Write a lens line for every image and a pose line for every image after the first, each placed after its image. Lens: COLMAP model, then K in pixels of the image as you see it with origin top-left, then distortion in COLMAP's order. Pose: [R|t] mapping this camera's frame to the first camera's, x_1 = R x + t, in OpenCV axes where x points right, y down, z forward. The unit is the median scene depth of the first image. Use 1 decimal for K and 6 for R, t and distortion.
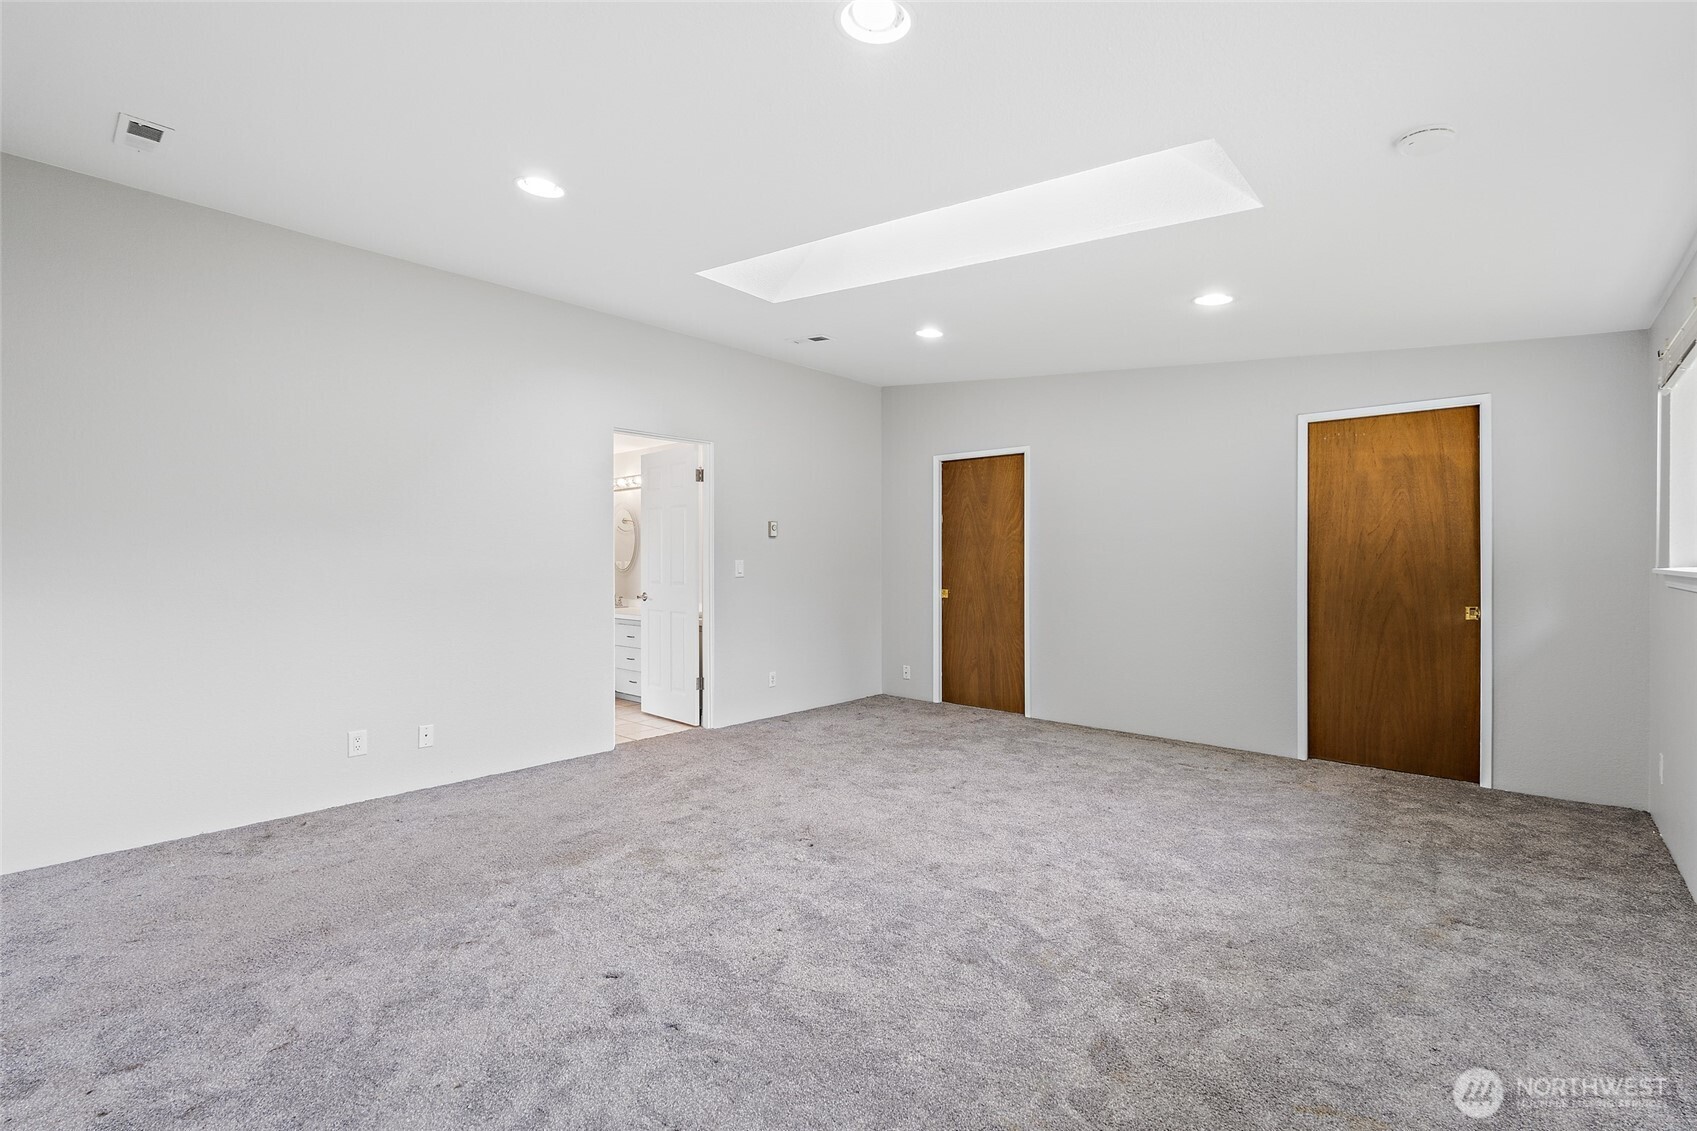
lens RADIAL K [[747.8, 0, 853.0], [0, 747.8, 564.6], [0, 0, 1]] dist [-0.004265, 0.000110]
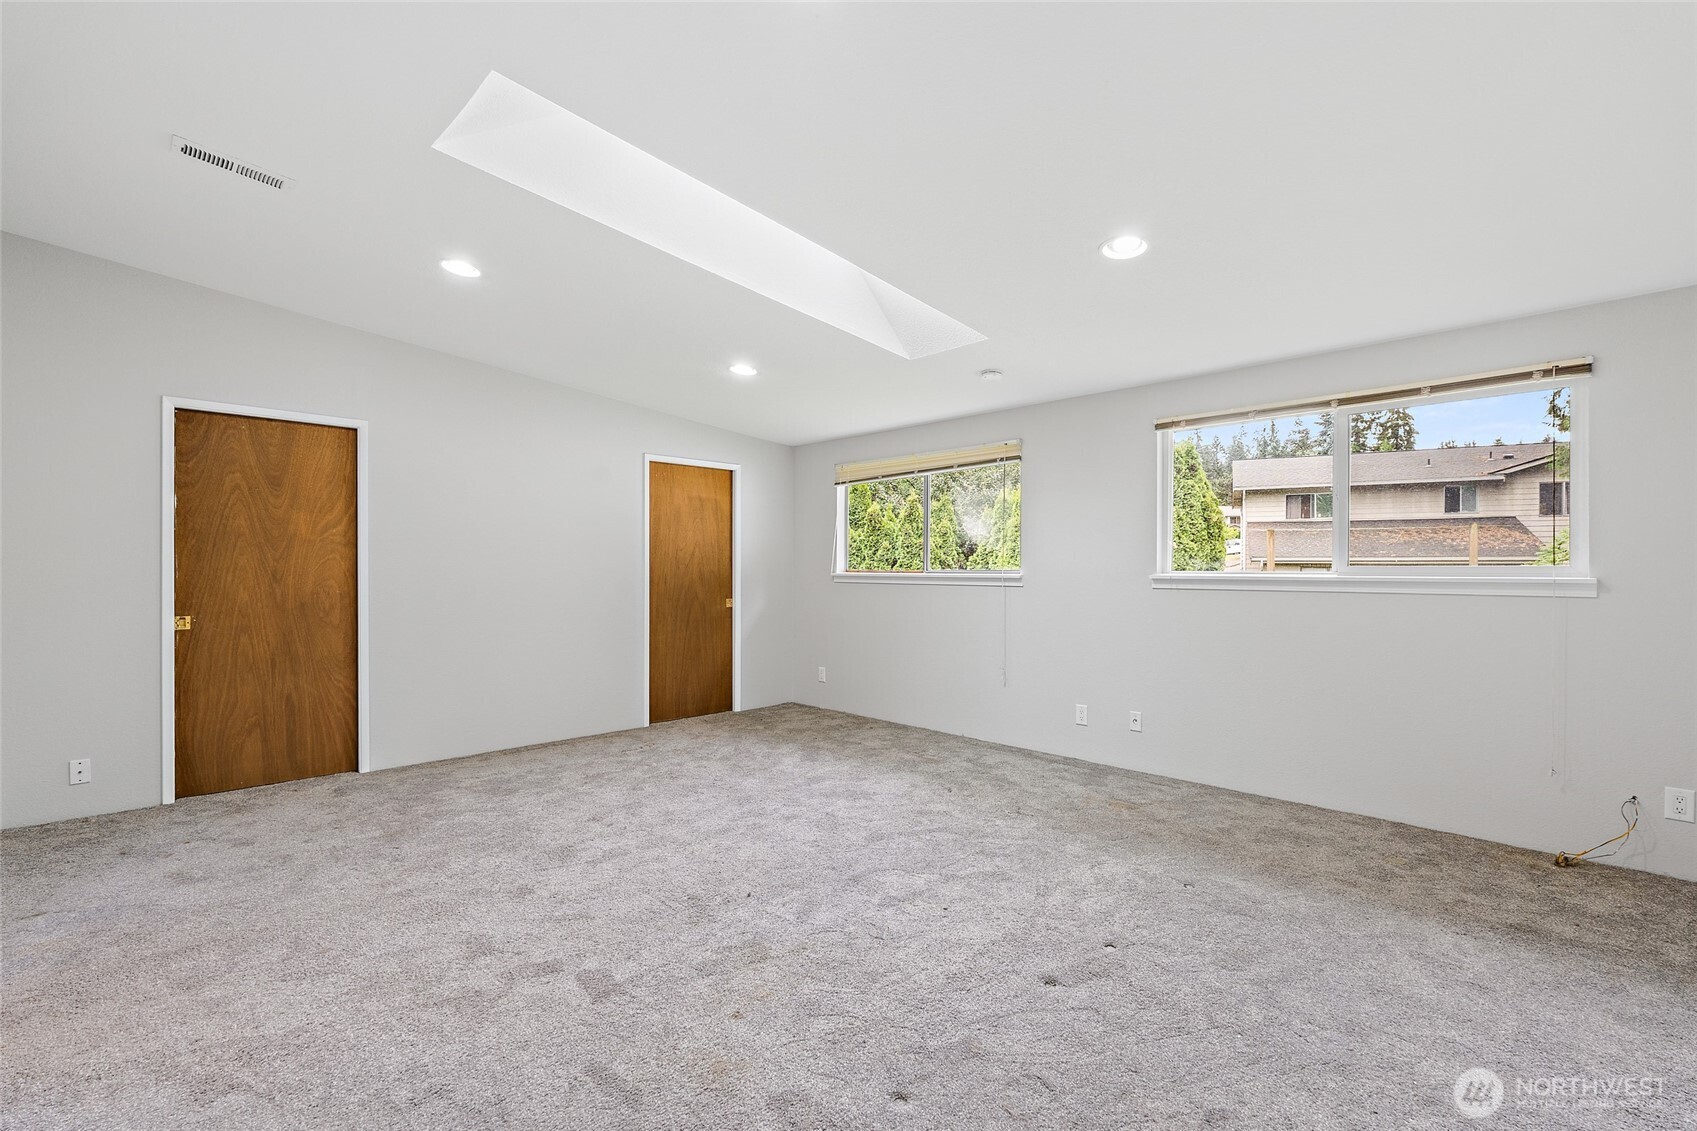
lens RADIAL K [[747.8, 0, 853.0], [0, 747.8, 564.6], [0, 0, 1]] dist [-0.004265, 0.000110]
pose [[0.063680, 0.005450, 0.997955, -0.646164], [0.005647, 0.999967, -0.005821, -0.003894], [-0.997954, 0.006006, 0.063647, 0.574003]]
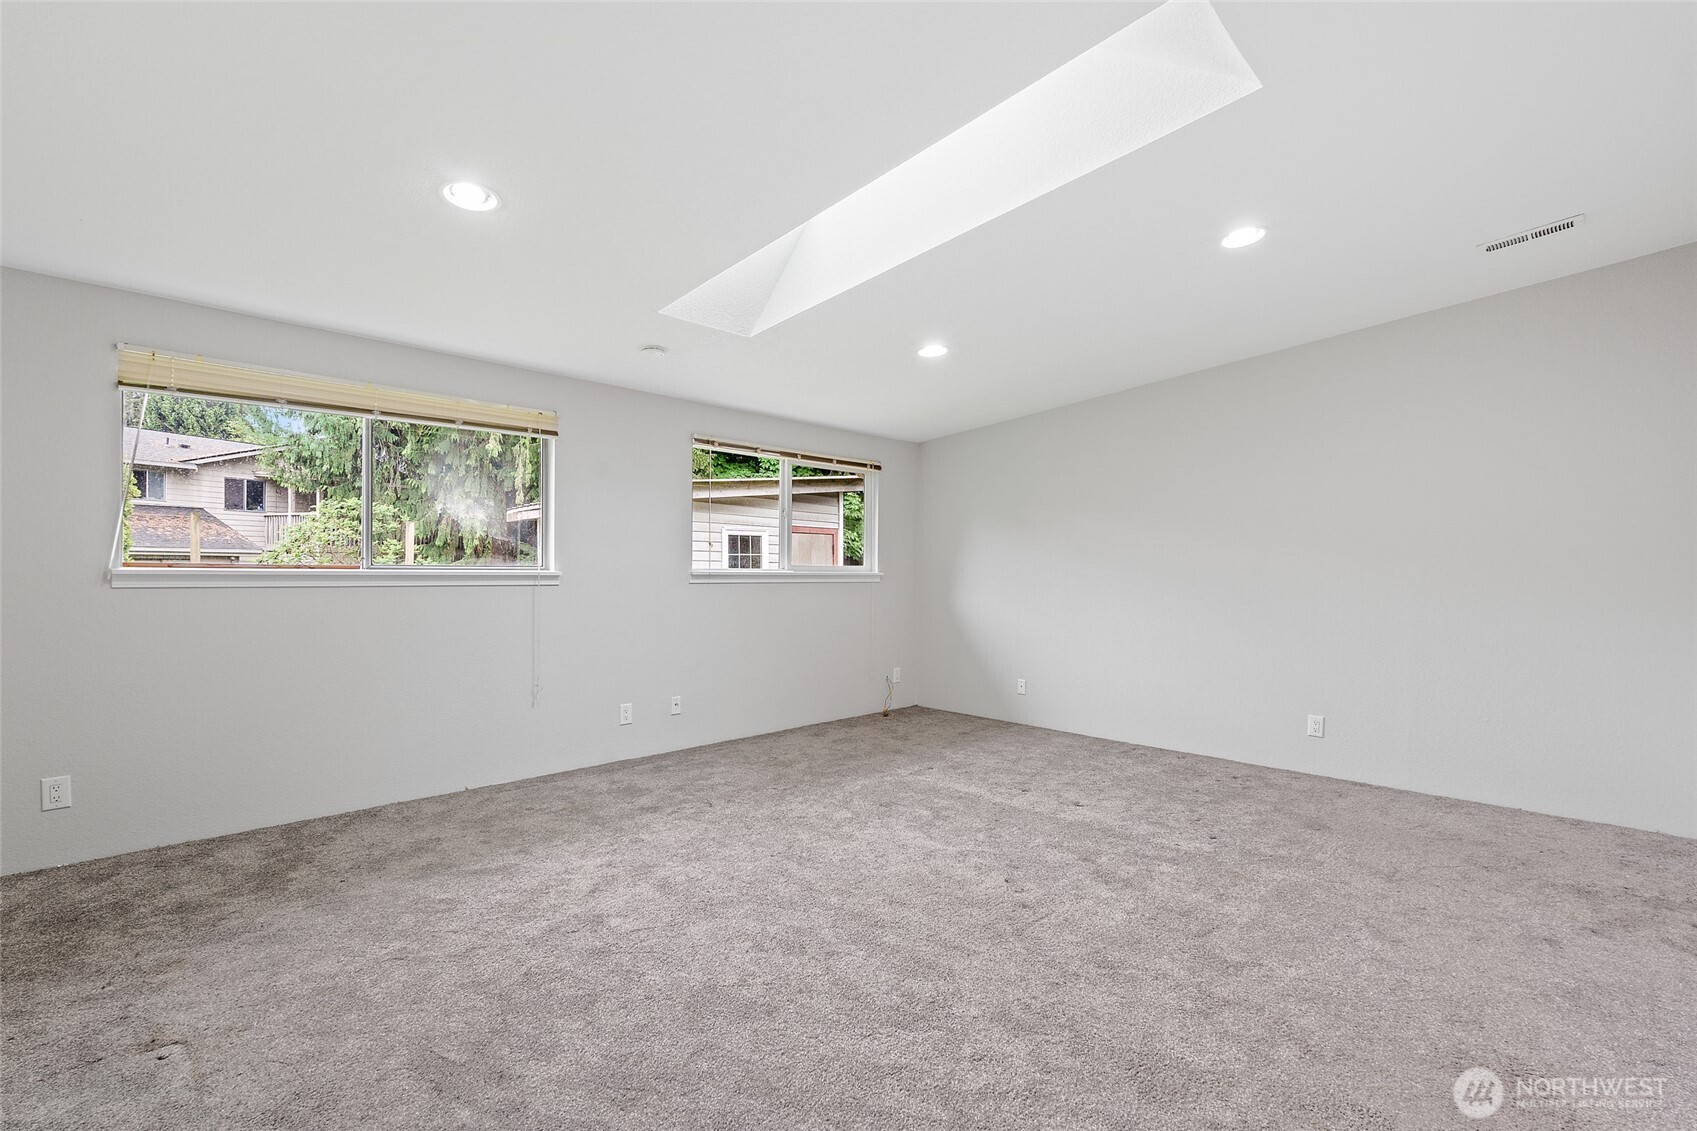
lens RADIAL K [[773.2, 0, 848.5], [0, 773.2, 565.5], [0, 0, 1]] dist [-0.000646, 0.000038]
pose [[-0.998910, -0.009553, 0.045696, 0.079429], [-0.009394, 0.999949, 0.003704, -0.008914], [-0.045729, 0.003271, -0.998949, 1.381765]]
